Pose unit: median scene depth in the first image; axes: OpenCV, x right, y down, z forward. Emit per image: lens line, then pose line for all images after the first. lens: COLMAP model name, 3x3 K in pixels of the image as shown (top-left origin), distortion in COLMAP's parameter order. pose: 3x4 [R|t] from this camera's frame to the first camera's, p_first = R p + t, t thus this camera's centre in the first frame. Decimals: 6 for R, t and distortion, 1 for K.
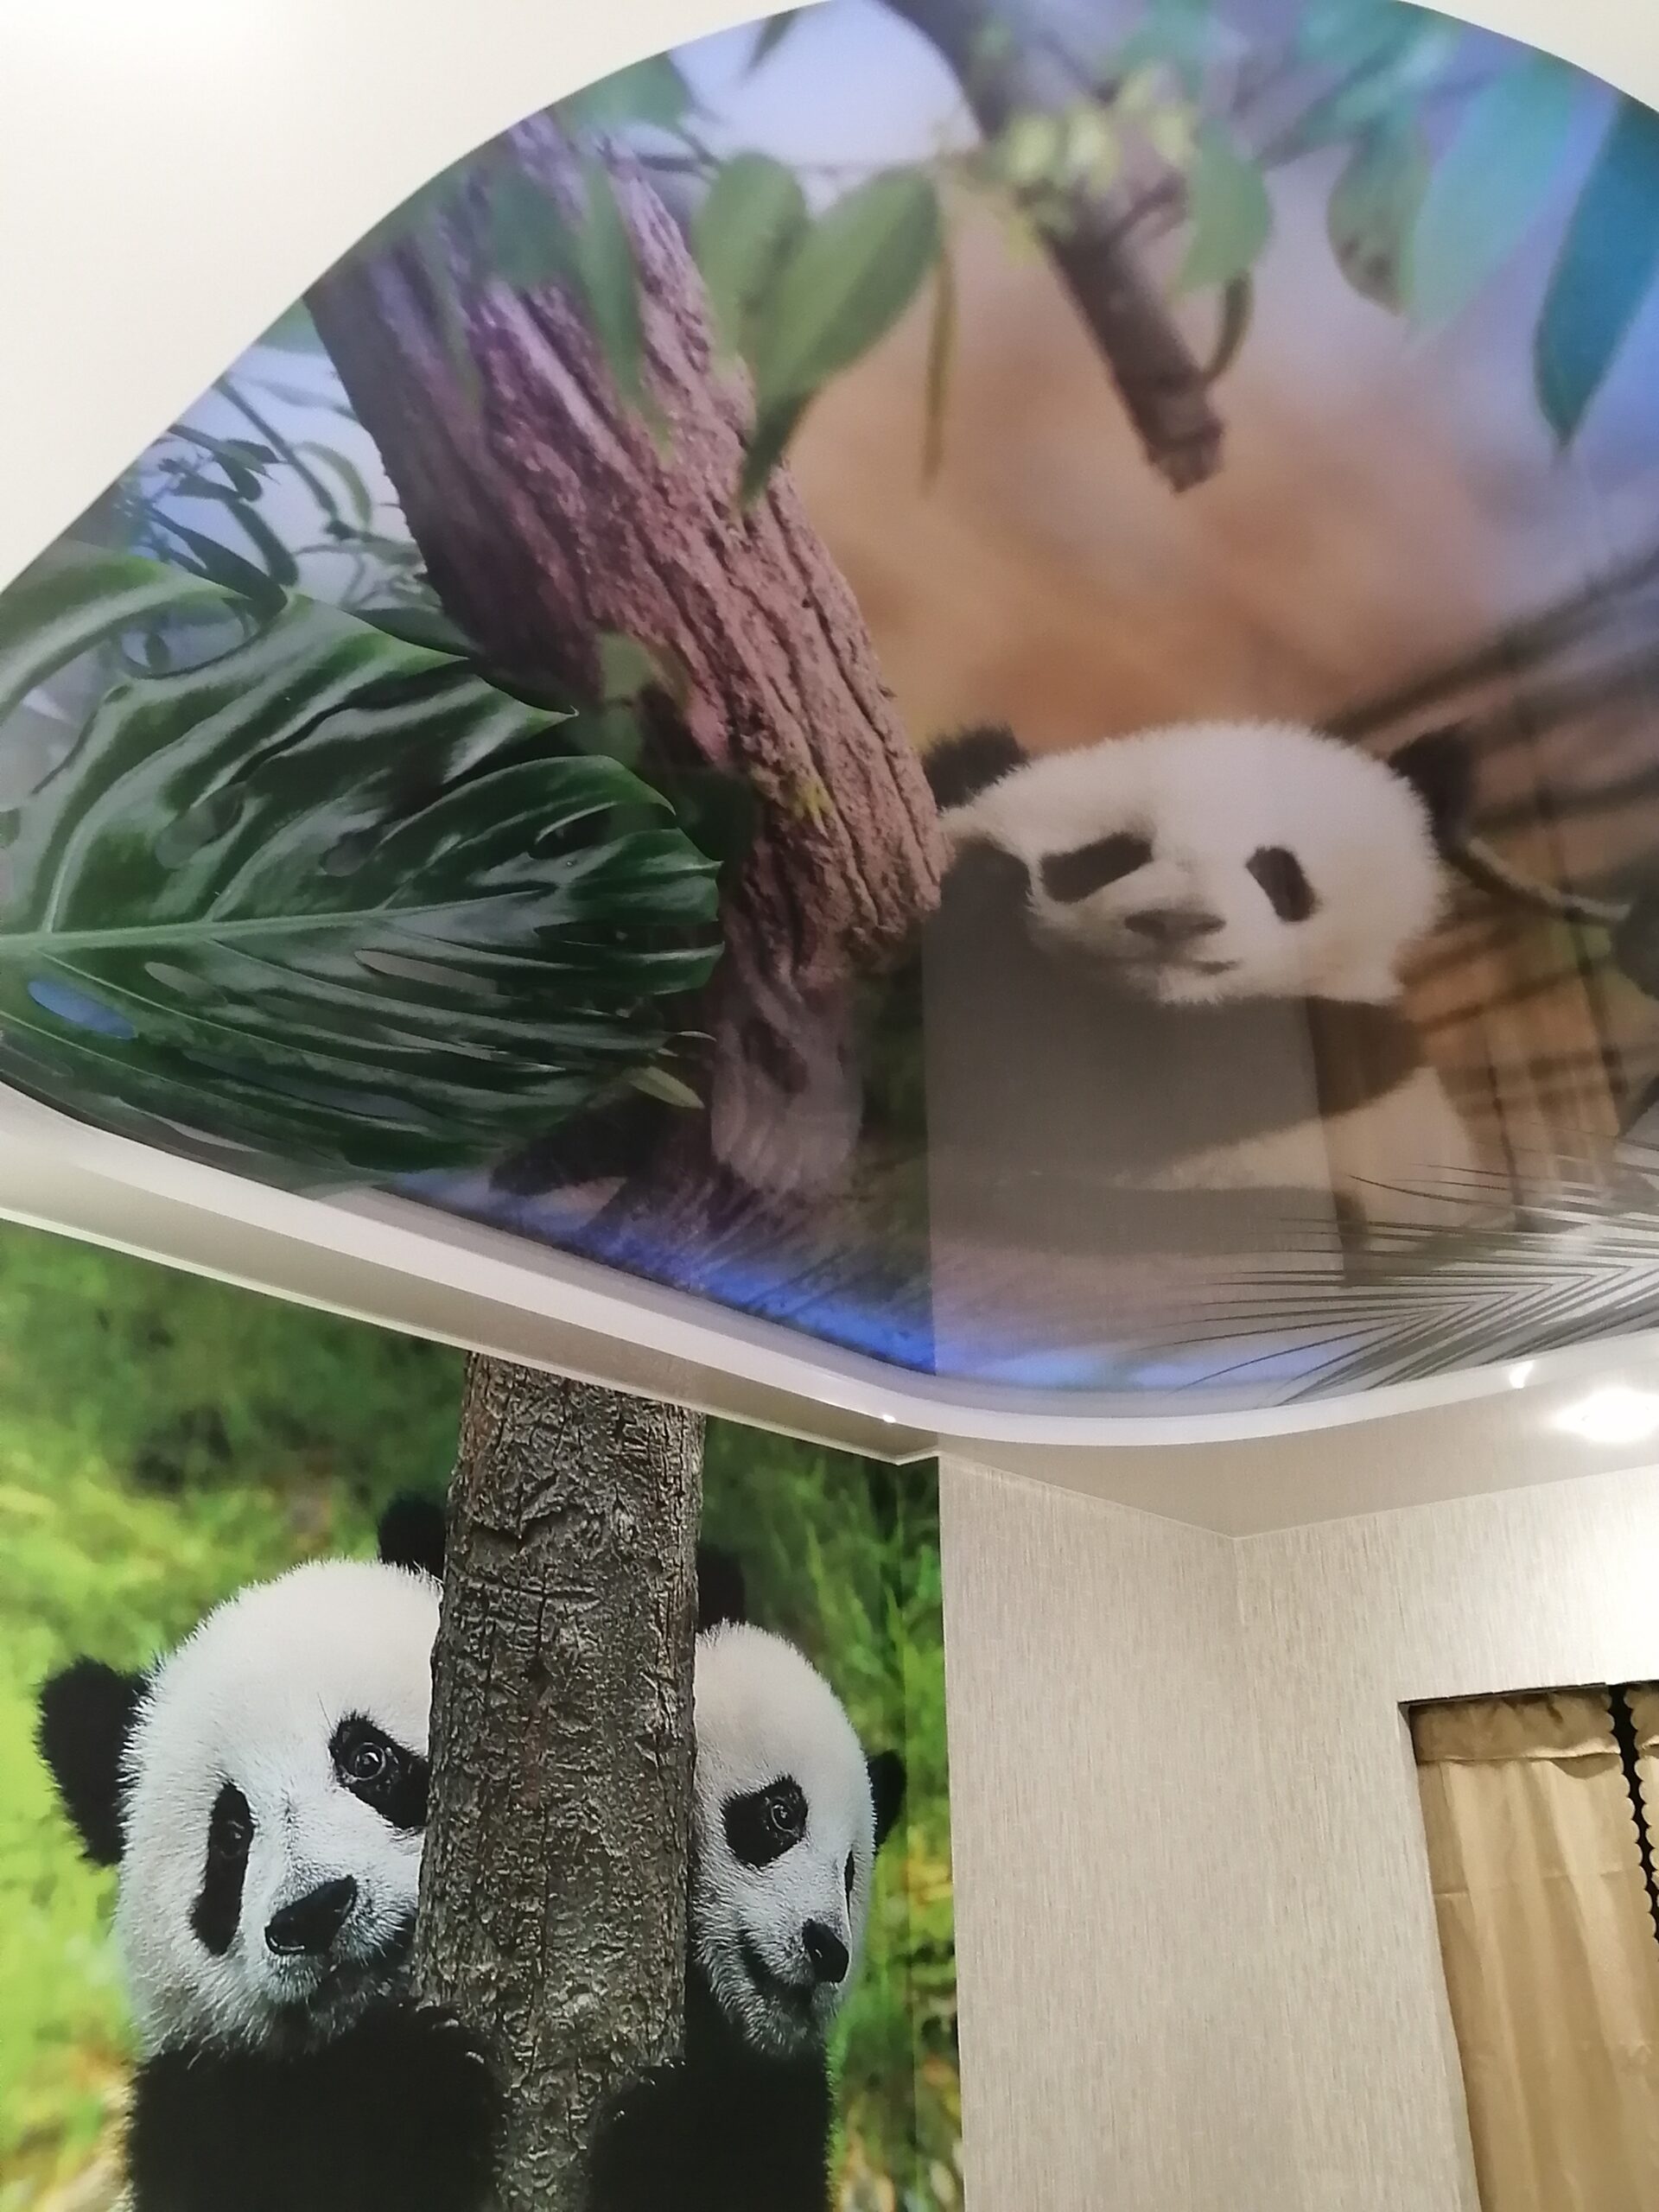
lens RADIAL K [[1815.2, 0, 834.1], [0, 1815.2, 1105.7], [0, 0, 1]] dist [0.004618, 0.041482]
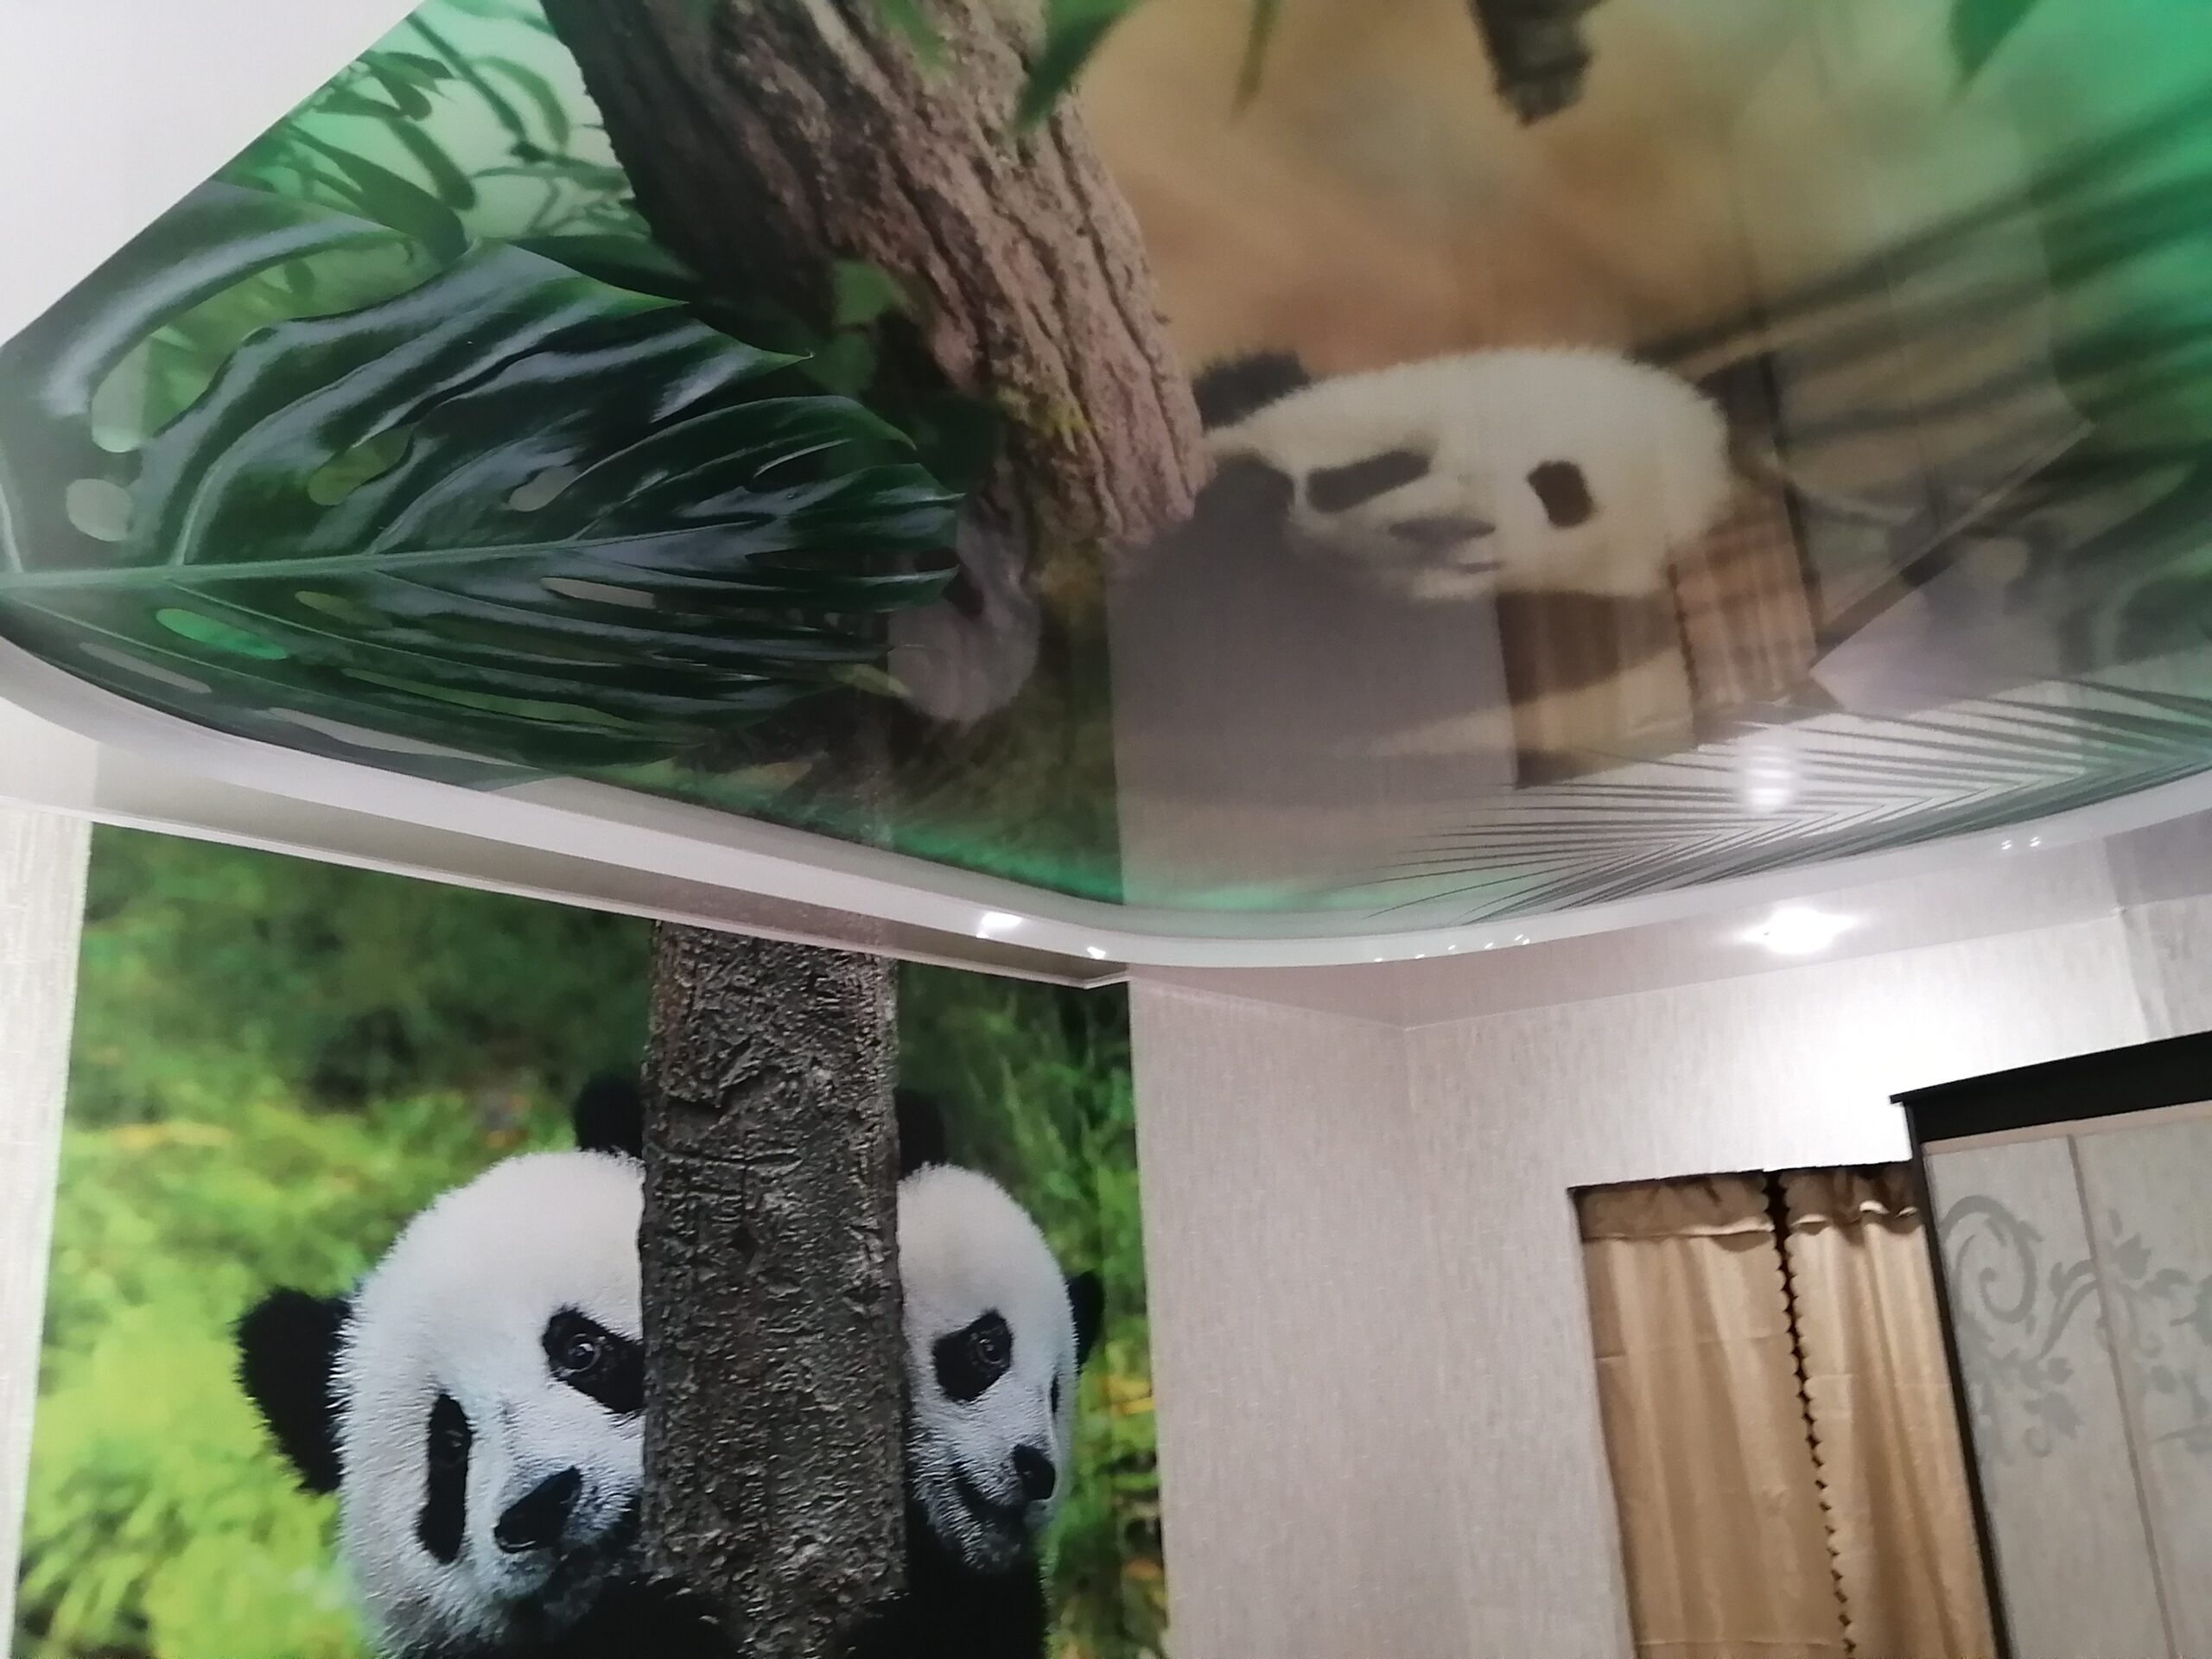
lens RADIAL K [[1815.2, 0, 1109.1], [0, 1815.2, 828.3], [0, 0, 1]] dist [0.004618, 0.041482]
pose [[0.996021, -0.025137, 0.085500, -0.053777], [0.009516, 0.983910, 0.178409, -0.098349], [-0.088609, -0.176886, 0.980235, 0.067846]]
